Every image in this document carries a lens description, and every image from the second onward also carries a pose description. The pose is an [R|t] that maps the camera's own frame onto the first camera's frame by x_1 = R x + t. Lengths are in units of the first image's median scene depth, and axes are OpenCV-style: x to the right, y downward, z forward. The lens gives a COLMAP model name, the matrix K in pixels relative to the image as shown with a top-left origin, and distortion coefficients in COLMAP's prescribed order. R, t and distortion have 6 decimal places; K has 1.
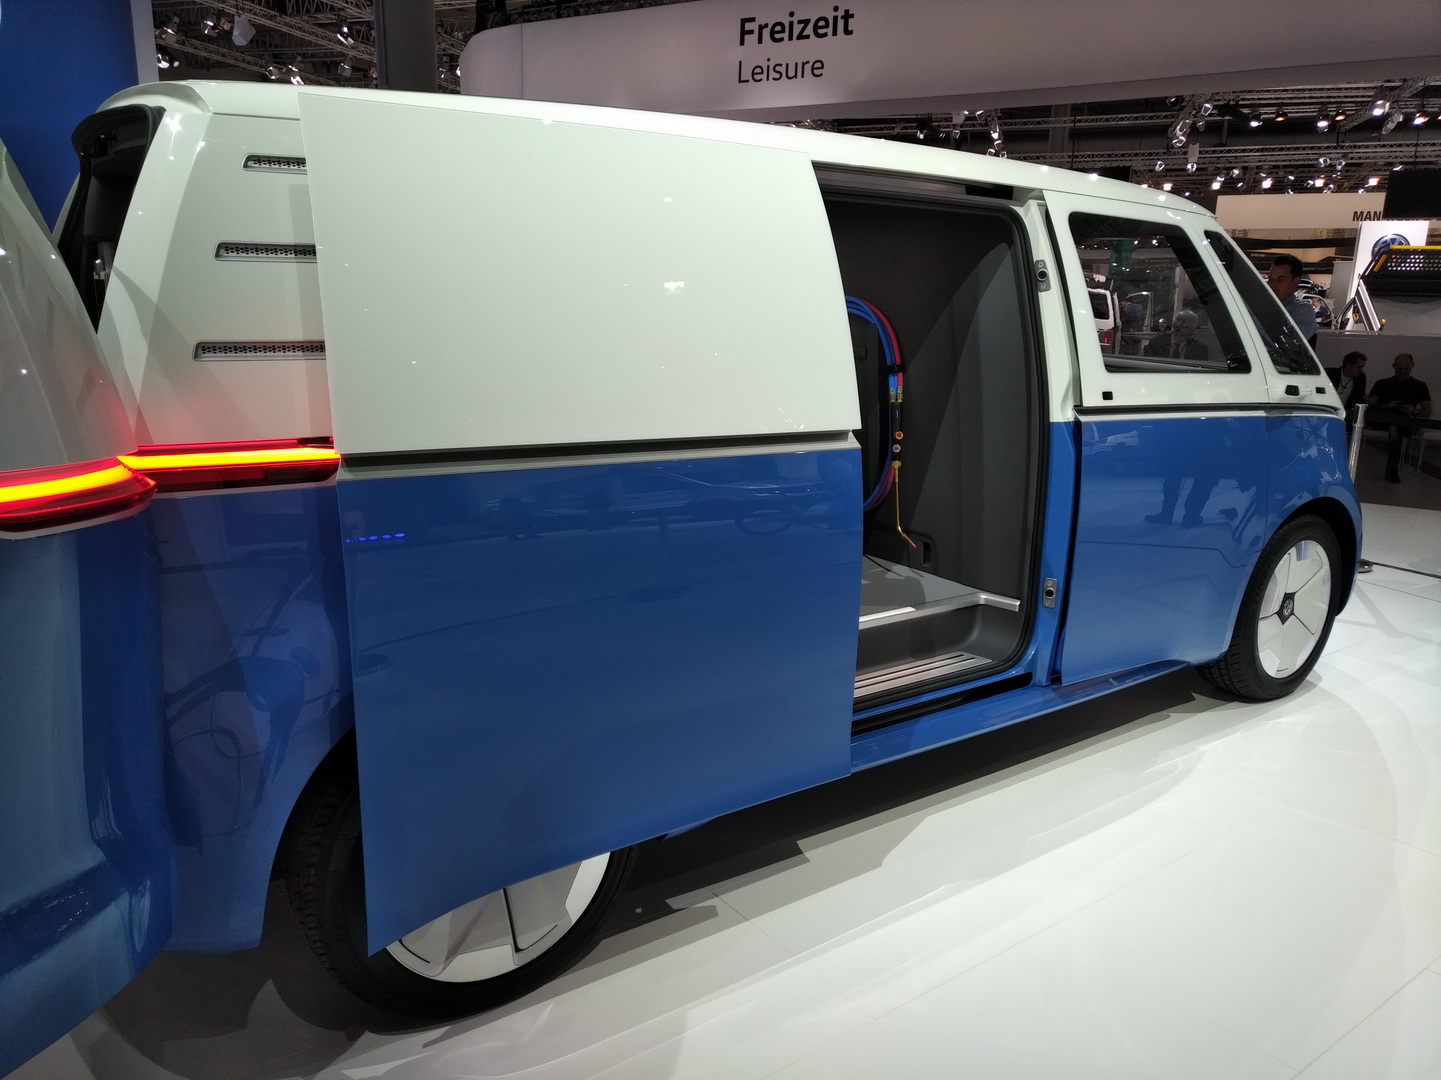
lens RADIAL K [[1055.3, 0, 719.9], [0, 1055.3, 543.0], [0, 0, 1]] dist [0.008210, 0.012540]
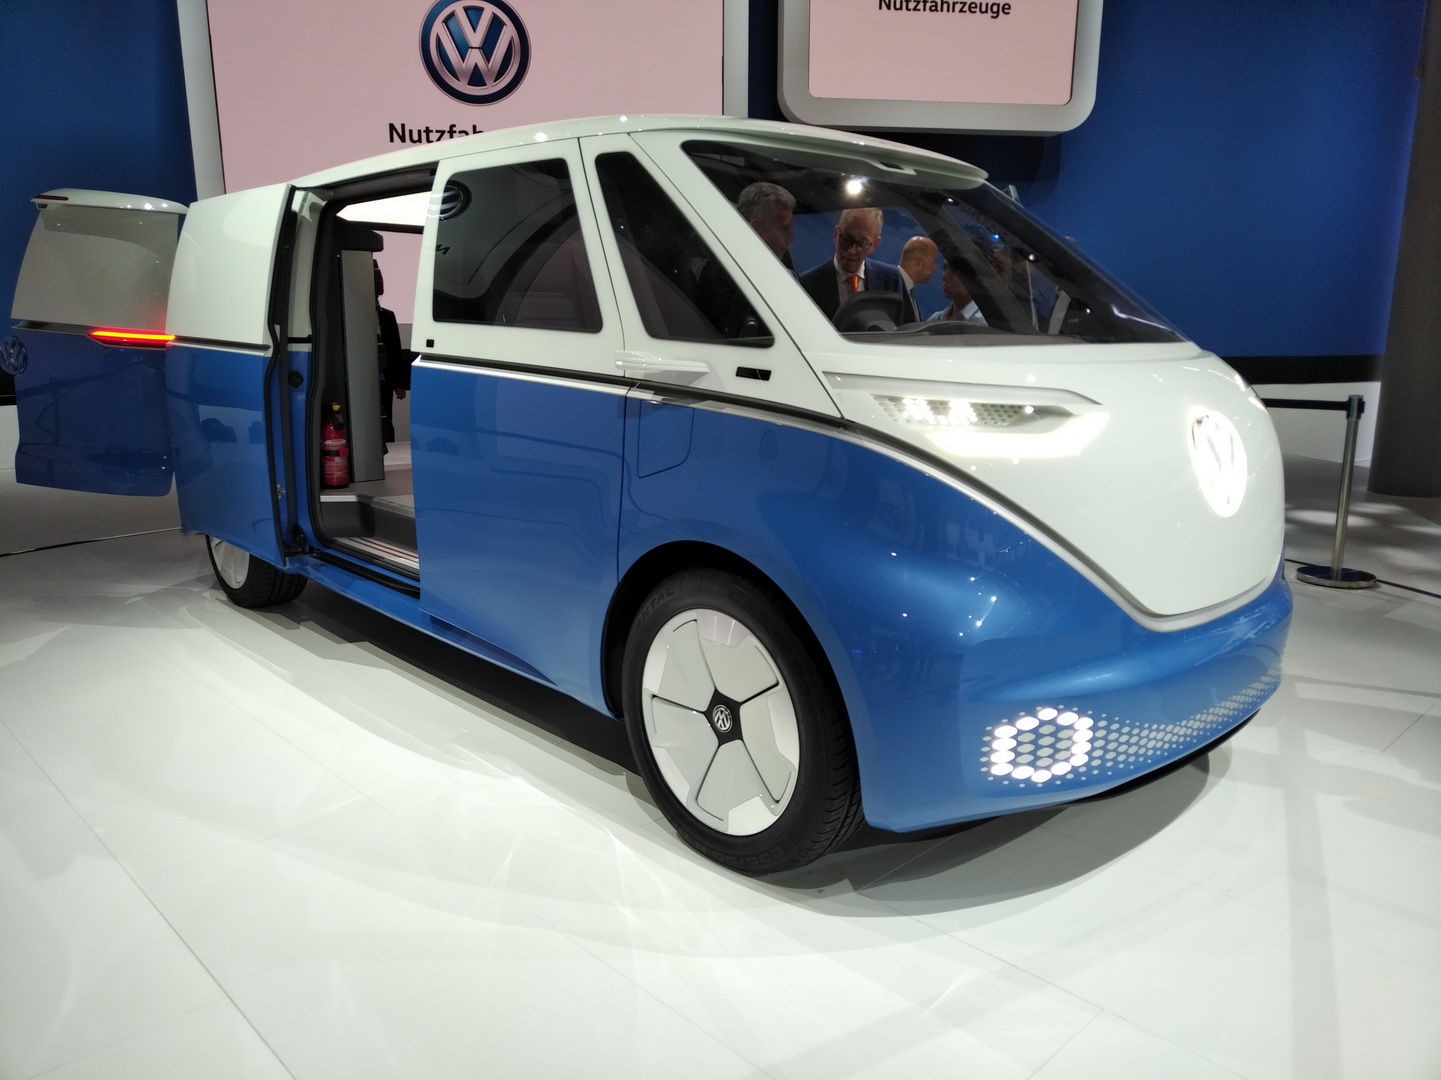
lens RADIAL K [[1072.6, 0, 712.2], [0, 1072.6, 537.6], [0, 0, 1]] dist [-0.013111, 0.028708]
pose [[0.126930, 0.180031, -0.975437, 1.464564], [-0.230992, 0.961719, 0.147441, -0.173632], [0.964641, 0.206603, 0.163656, 1.123170]]
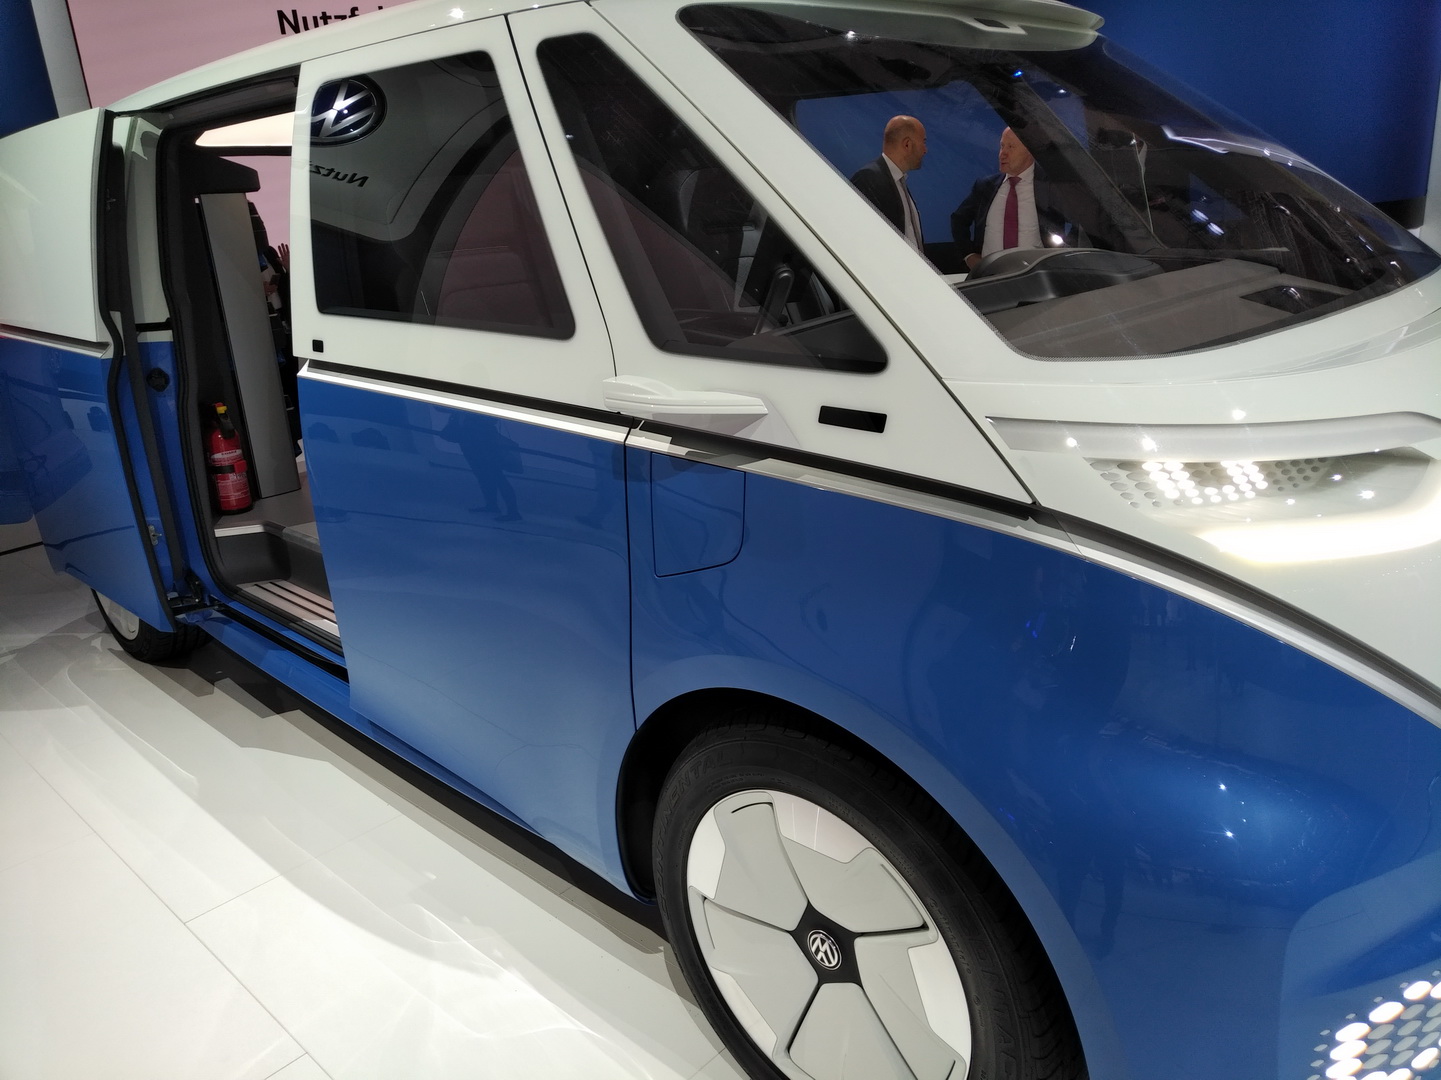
lens RADIAL K [[1069.6, 0, 715.2], [0, 1069.6, 538.8], [0, 0, 1]] dist [-0.002298, 0.030110]
pose [[0.172184, 0.271451, -0.946925, 1.122734], [-0.157415, 0.956511, 0.245576, -0.232144], [0.972406, 0.106775, 0.207427, 1.112176]]
